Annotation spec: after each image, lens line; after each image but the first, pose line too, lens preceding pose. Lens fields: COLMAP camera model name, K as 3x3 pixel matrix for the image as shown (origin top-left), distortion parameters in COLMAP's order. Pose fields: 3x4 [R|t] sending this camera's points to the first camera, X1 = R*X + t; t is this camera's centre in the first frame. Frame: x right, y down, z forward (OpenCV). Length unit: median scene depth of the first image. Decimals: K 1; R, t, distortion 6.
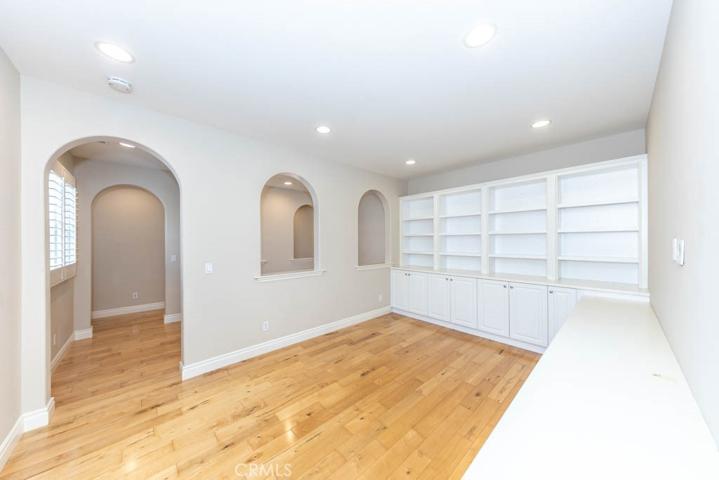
lens RADIAL K [[232.0, 0, 357.2], [0, 232.0, 240.7], [0, 0, 1]] dist [0.000805, -0.000041]
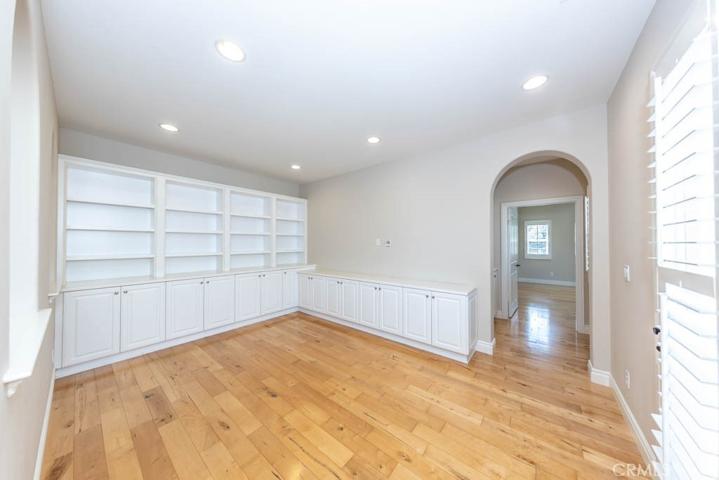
lens RADIAL K [[232.0, 0, 357.2], [0, 232.0, 240.7], [0, 0, 1]] dist [0.000805, -0.000041]
pose [[-0.145595, 0.013353, 0.989254, -0.688769], [0.001217, 0.999911, -0.013318, 0.023147], [-0.989344, -0.000735, -0.145598, 0.664167]]
